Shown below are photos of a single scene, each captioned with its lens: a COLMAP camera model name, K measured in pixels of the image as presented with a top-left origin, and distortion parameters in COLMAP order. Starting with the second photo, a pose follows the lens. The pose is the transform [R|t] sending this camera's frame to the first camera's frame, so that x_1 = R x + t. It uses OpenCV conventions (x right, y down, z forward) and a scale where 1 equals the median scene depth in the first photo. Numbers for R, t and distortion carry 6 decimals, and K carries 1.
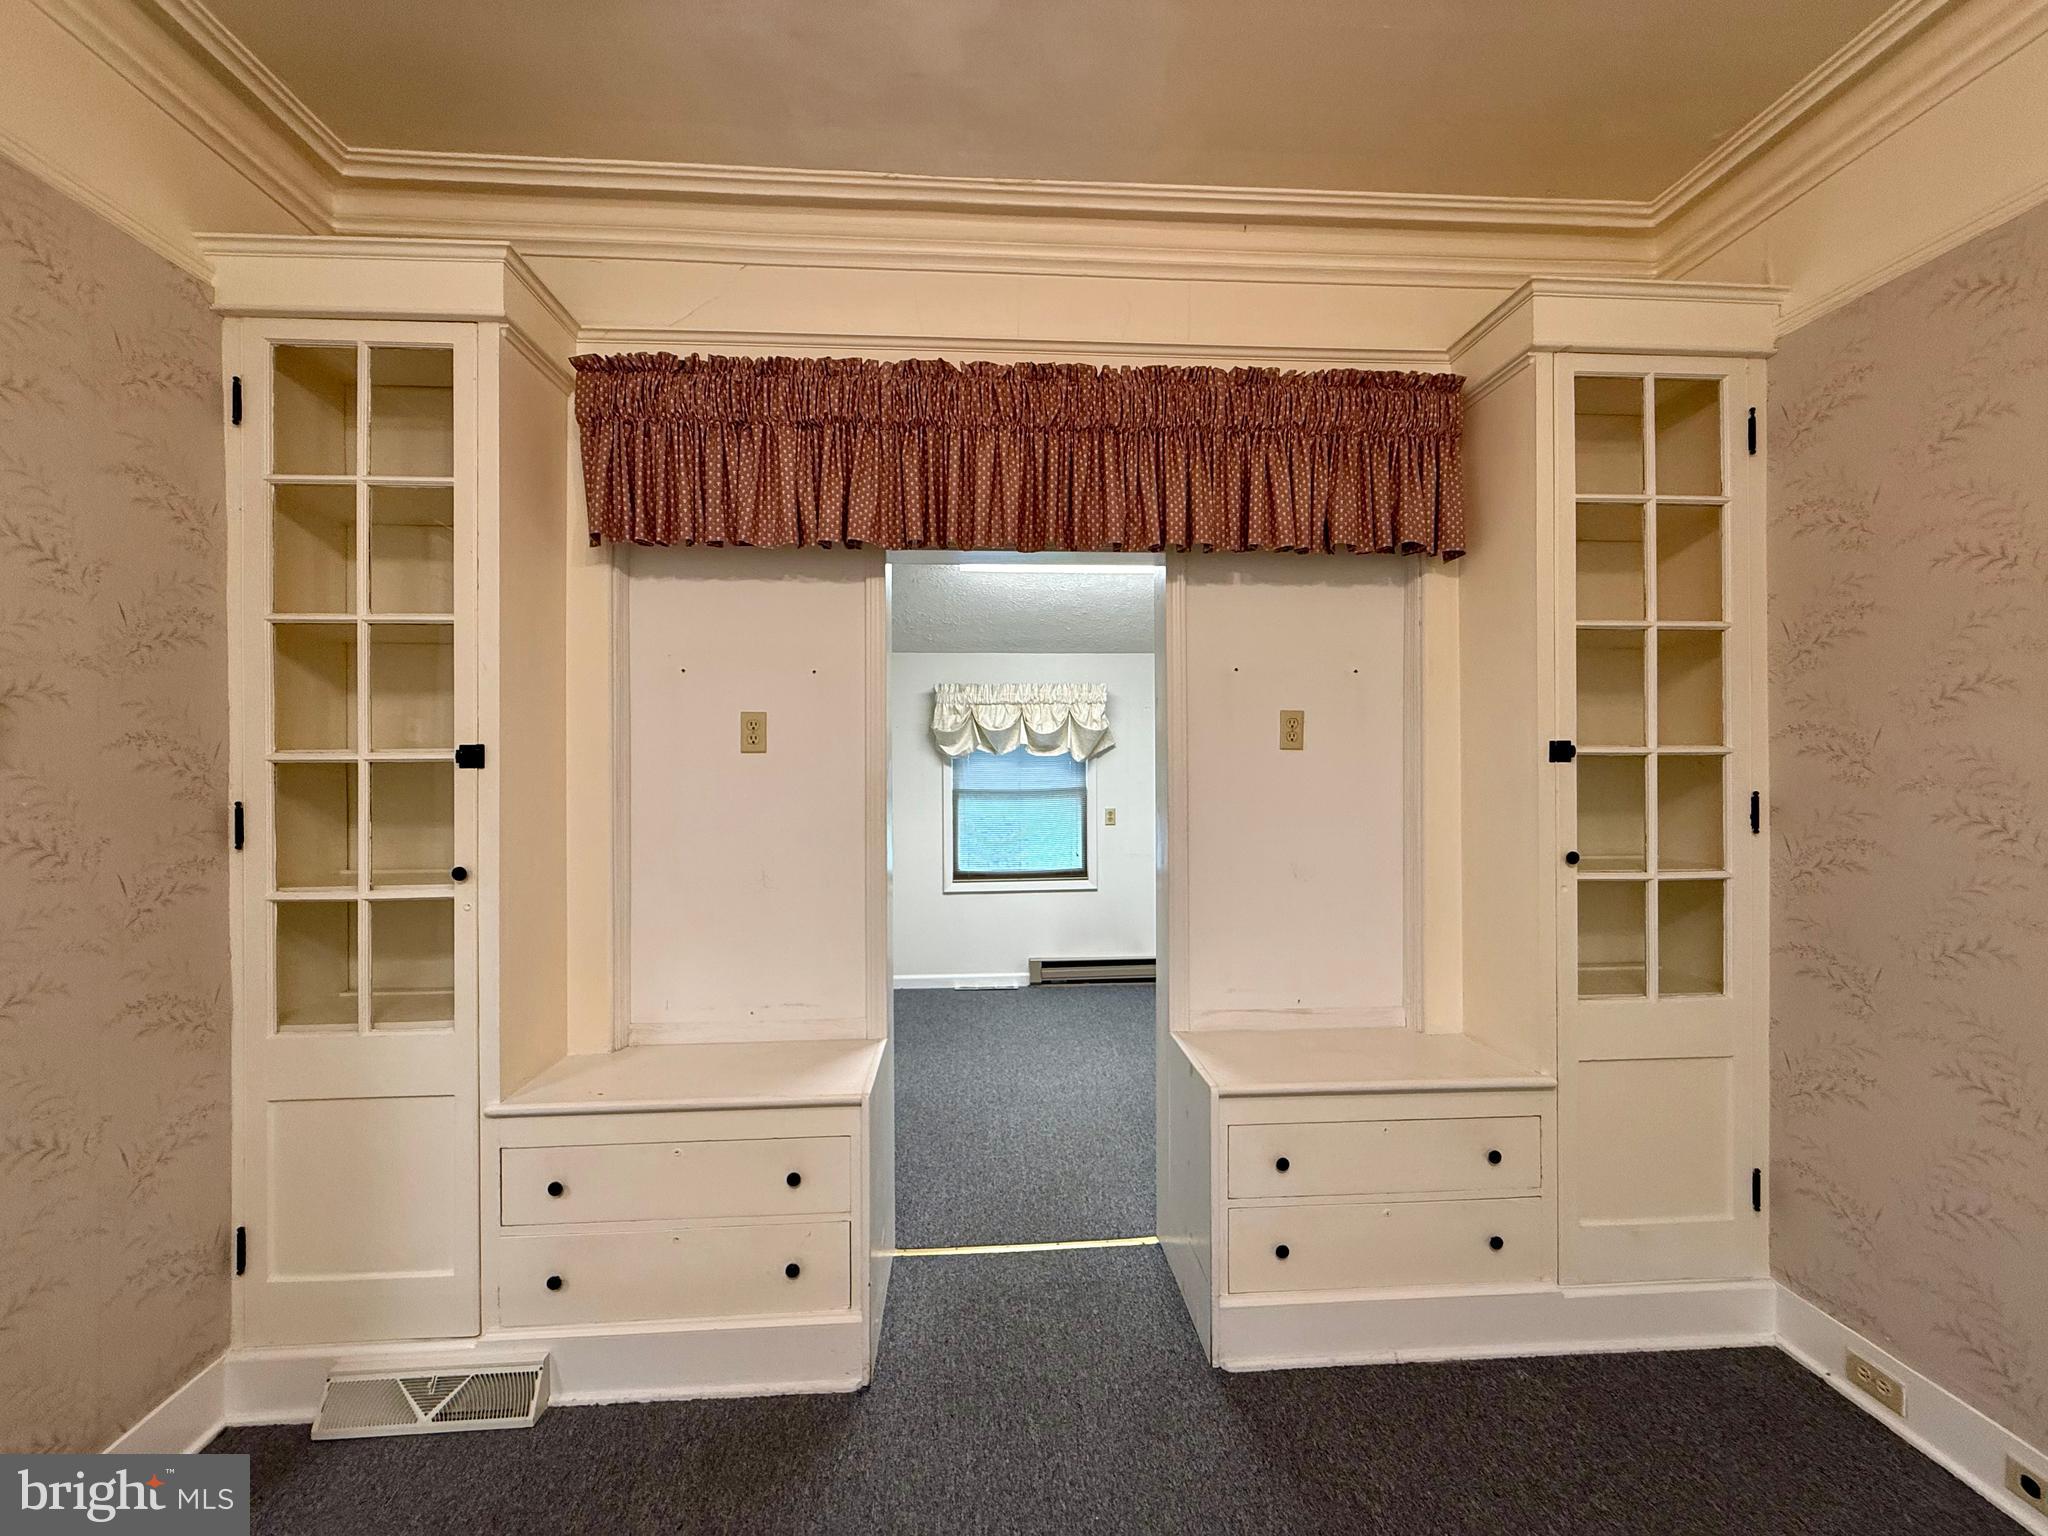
lens RADIAL K [[826.1, 0, 1015.4], [0, 826.1, 764.2], [0, 0, 1]] dist [0.001180, 0.000972]
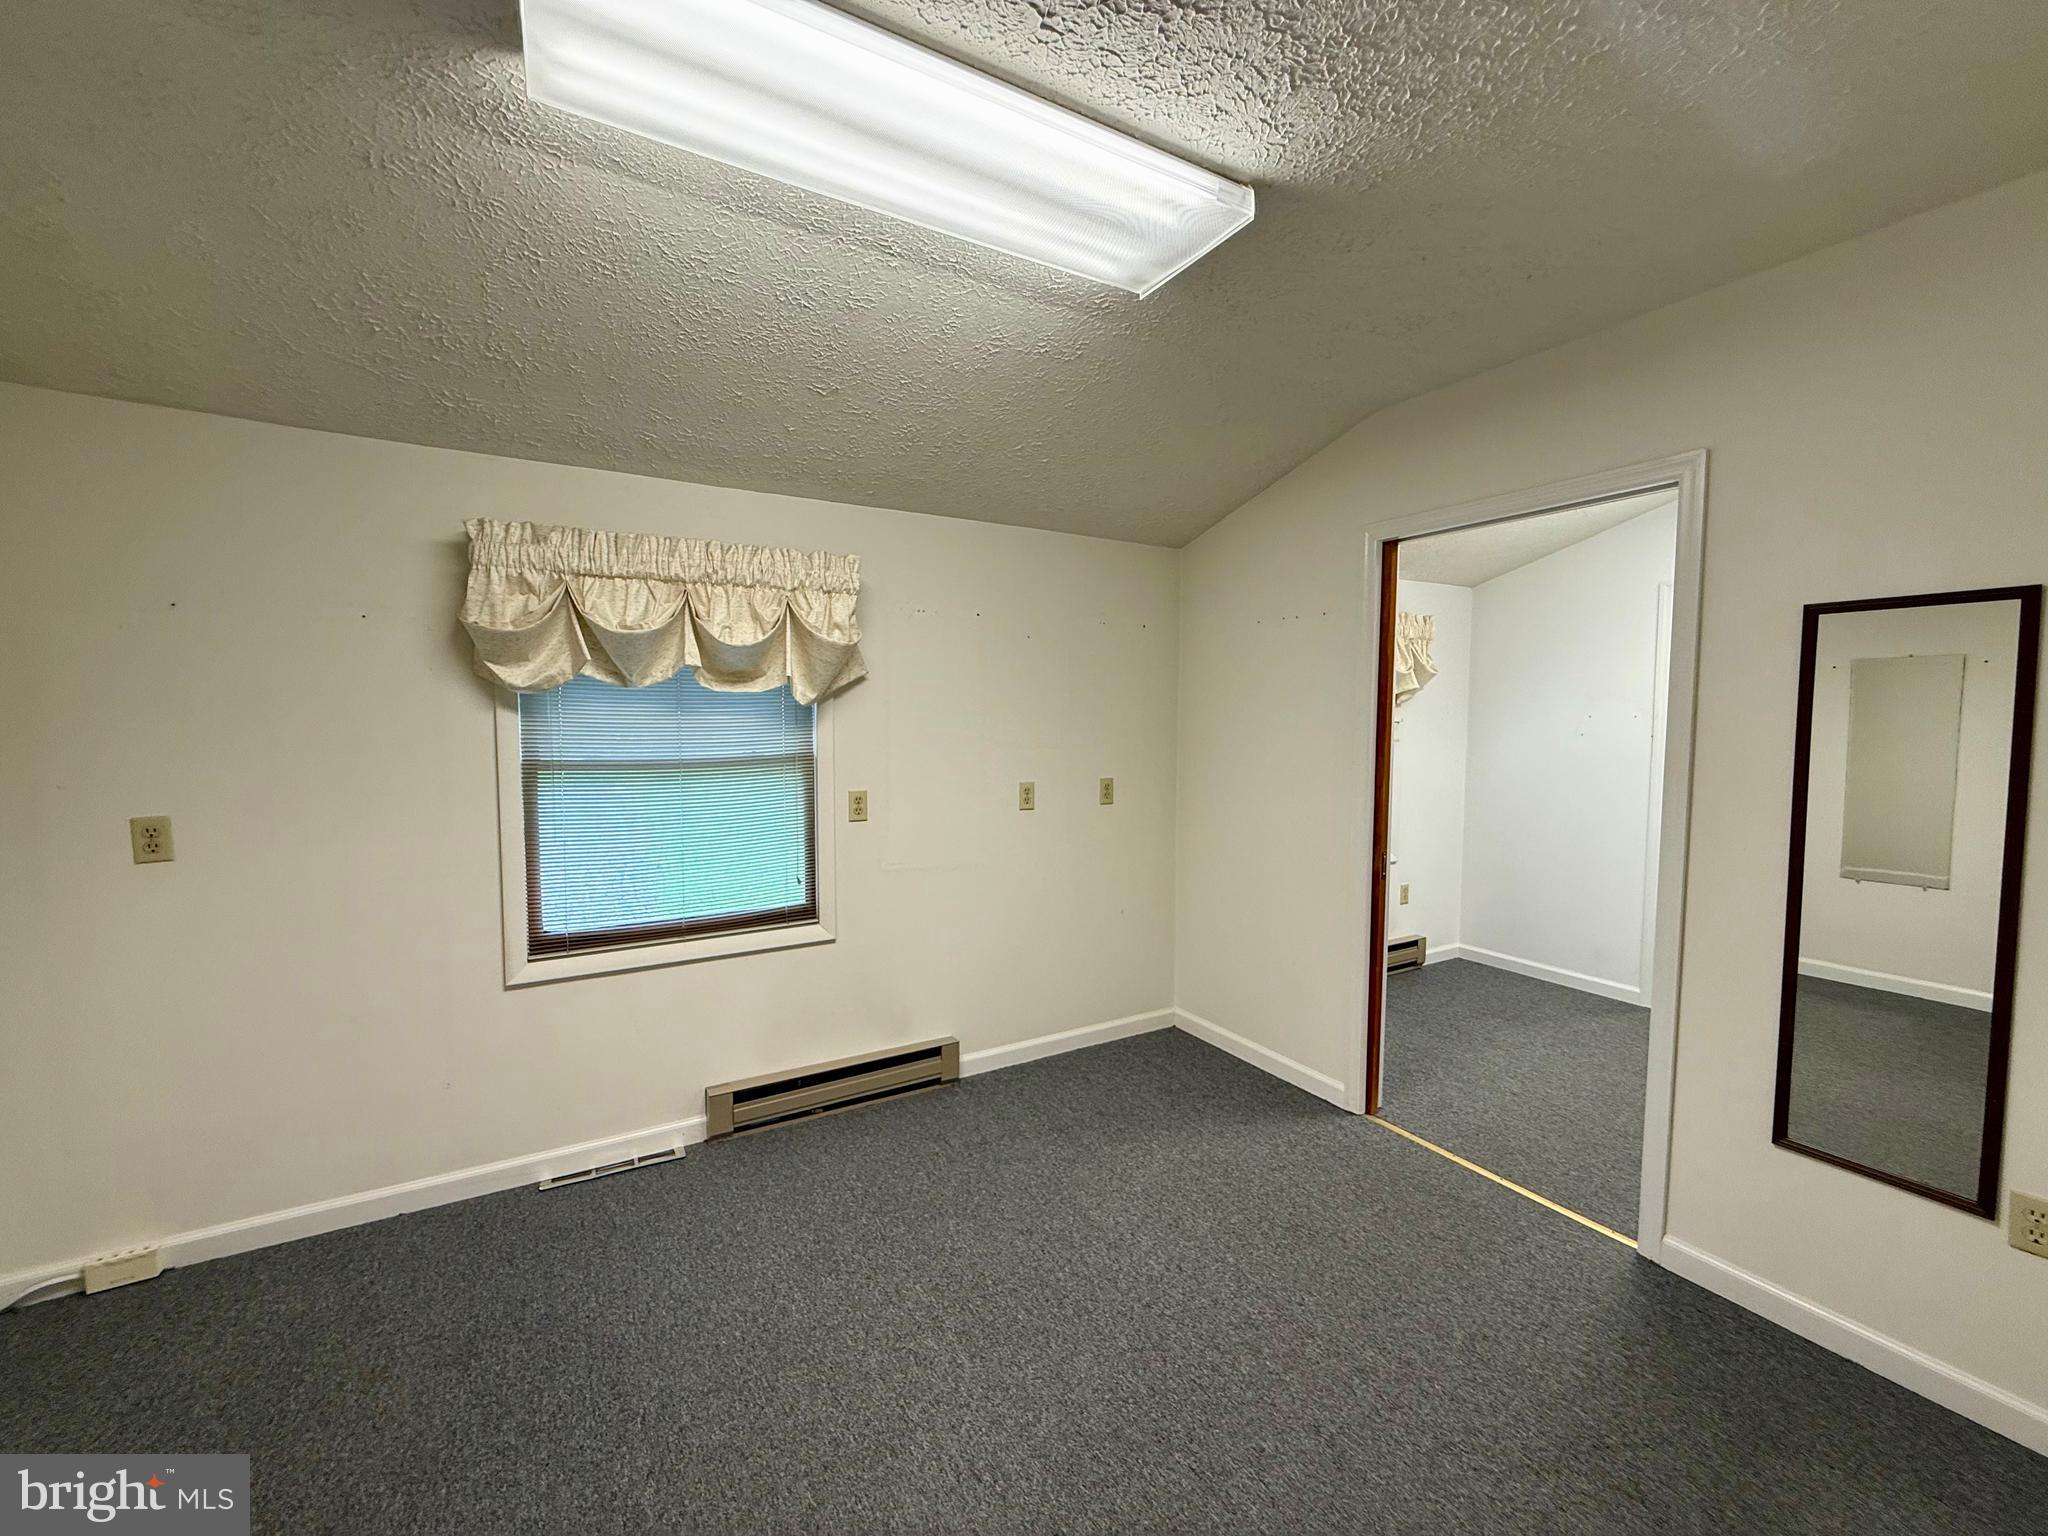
lens RADIAL K [[826.1, 0, 1028.4], [0, 826.1, 767.1], [0, 0, 1]] dist [0.001180, 0.000972]
pose [[0.892817, -0.018663, 0.450033, -0.032568], [-0.004856, 0.998684, 0.051051, 0.009192], [-0.450394, -0.047764, 0.891551, 0.480101]]
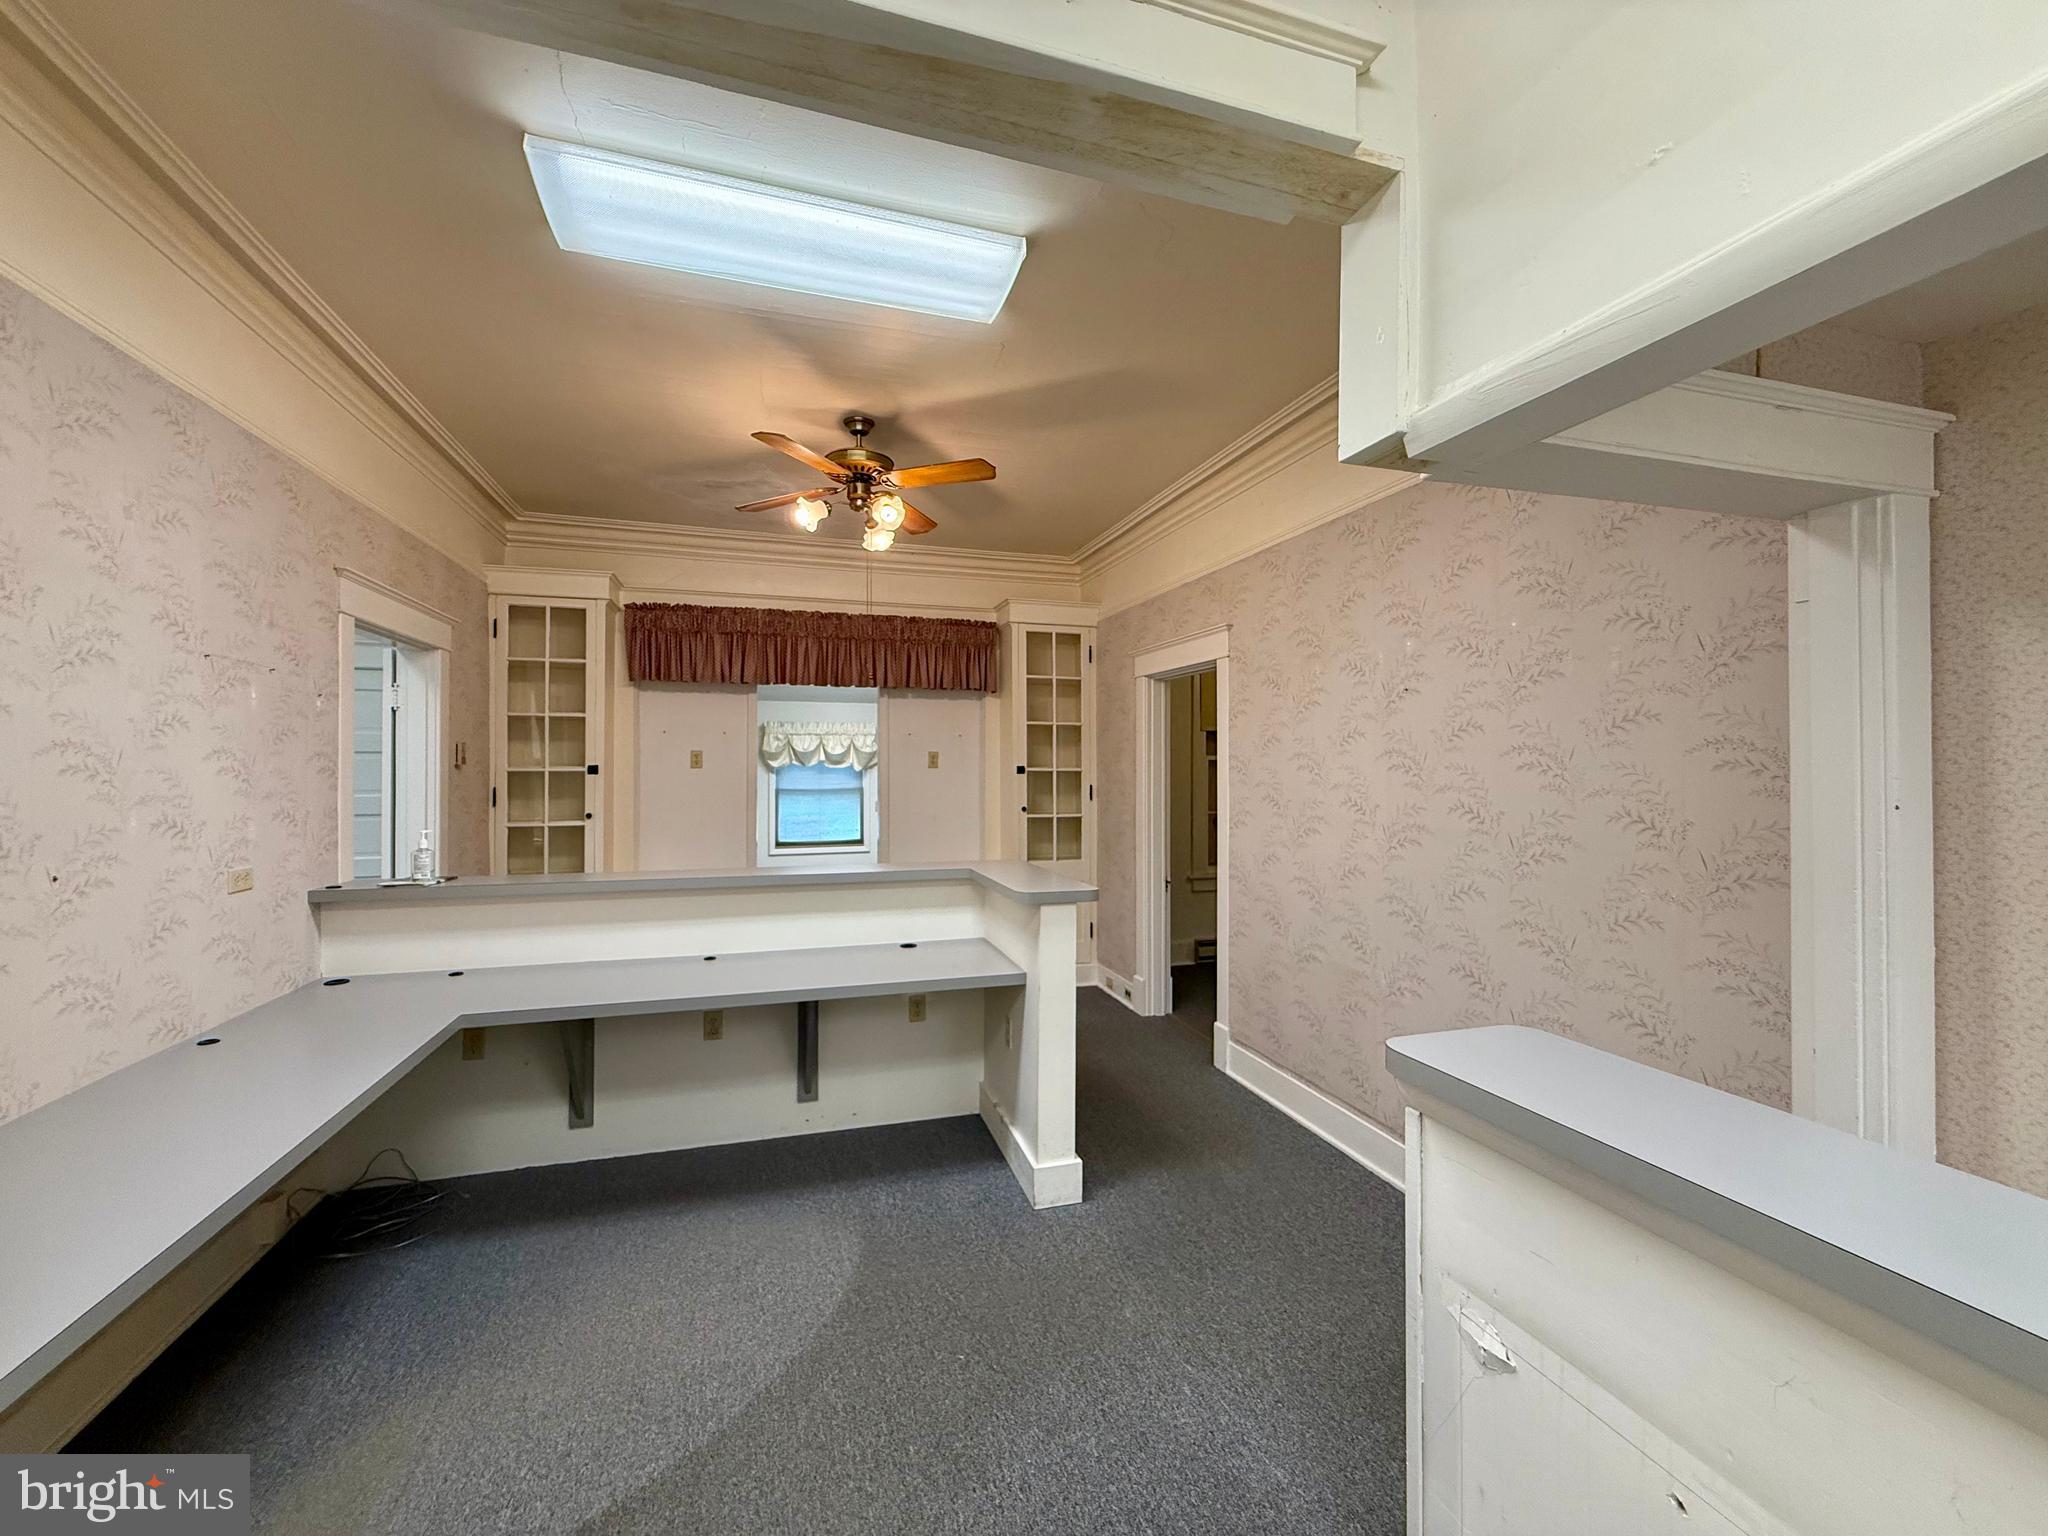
lens RADIAL K [[826.1, 0, 1022.9], [0, 826.1, 768.8], [0, 0, 1]] dist [0.001180, 0.000972]
pose [[0.971776, 0.006042, 0.235830, 0.010385], [-0.005185, 0.999978, -0.004252, -0.003093], [-0.235850, 0.002909, 0.971785, -0.642590]]
